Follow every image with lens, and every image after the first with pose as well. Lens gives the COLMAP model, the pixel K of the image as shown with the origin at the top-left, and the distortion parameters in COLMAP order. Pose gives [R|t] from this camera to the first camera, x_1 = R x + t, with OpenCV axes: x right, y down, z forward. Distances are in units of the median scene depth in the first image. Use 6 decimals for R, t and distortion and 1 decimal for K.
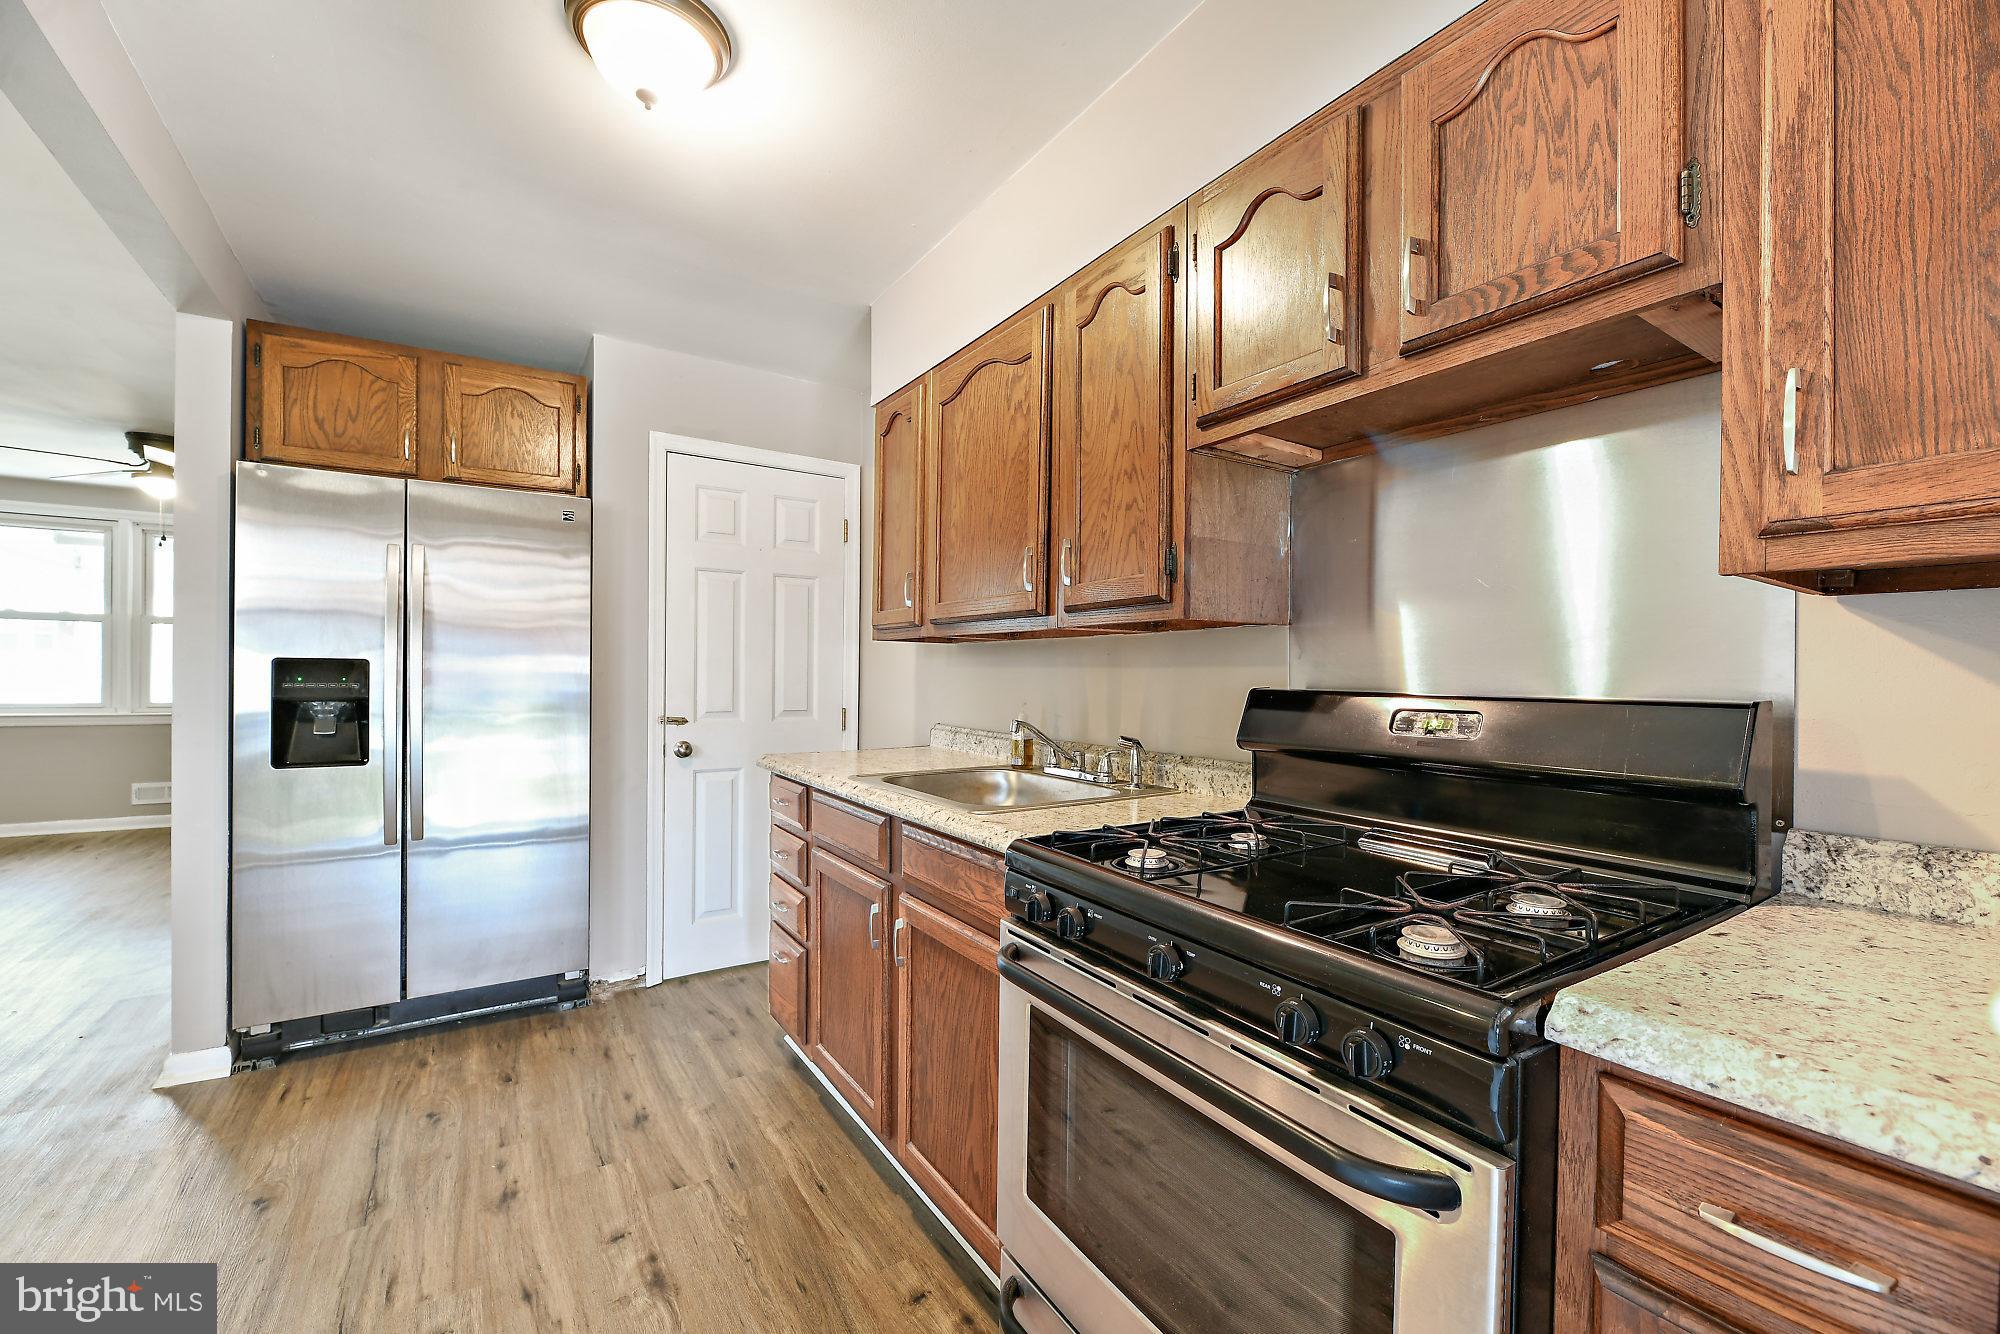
lens RADIAL K [[806.9, 0, 1007.6], [0, 806.9, 677.6], [0, 0, 1]] dist [-0.005413, -0.003758]
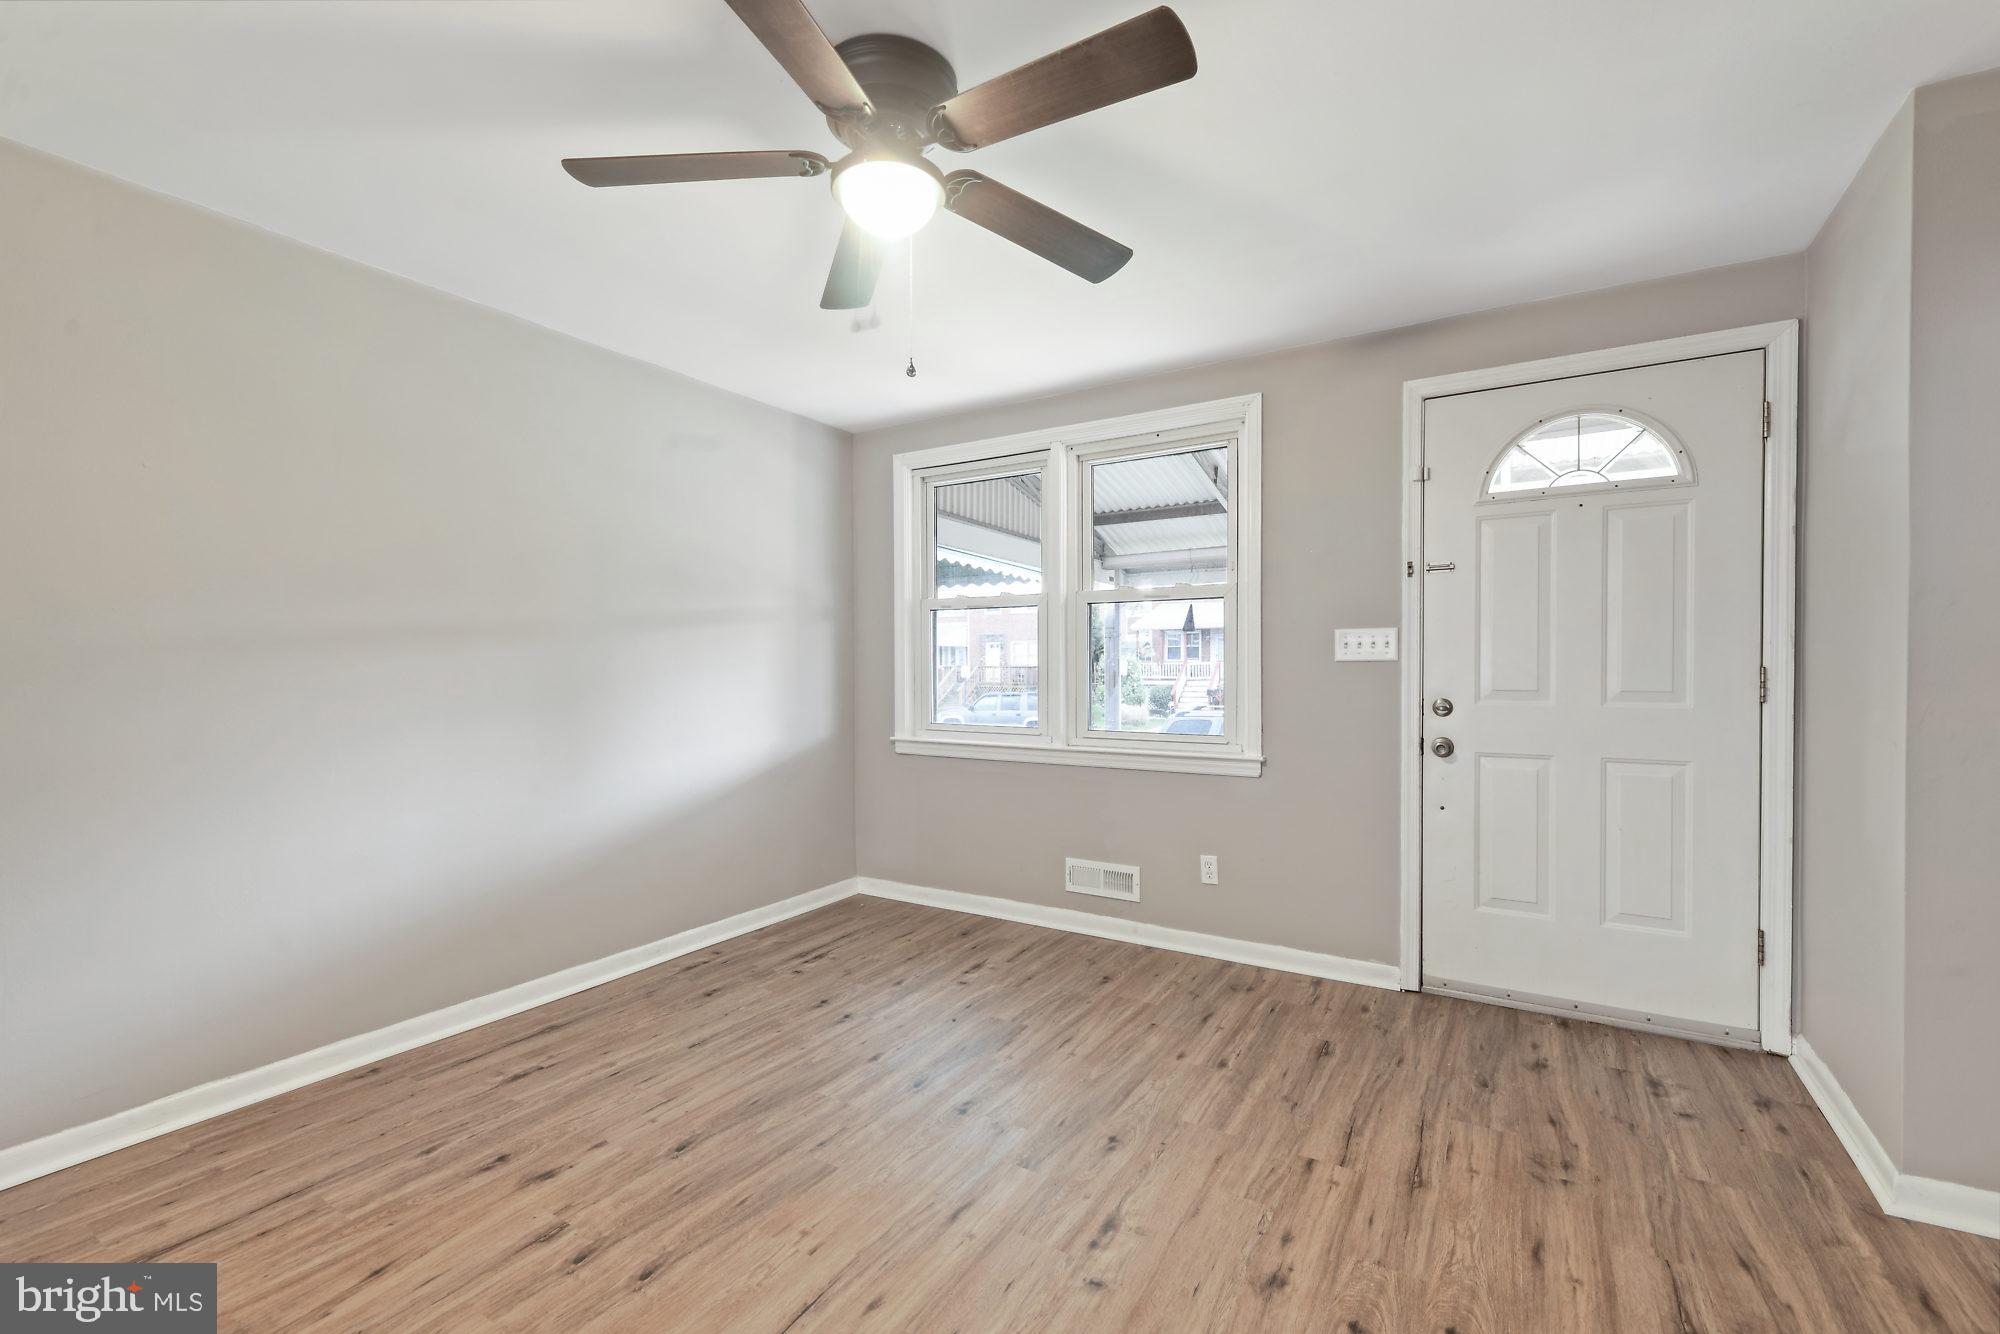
lens RADIAL K [[841.1, 0, 995.0], [0, 841.1, 674.4], [0, 0, 1]] dist [0.000640, -0.003027]
pose [[0.422695, -0.009289, -0.906224, -1.389359], [0.002779, 0.999956, -0.008954, -0.018498], [0.906268, 0.001266, 0.422702, 1.796091]]
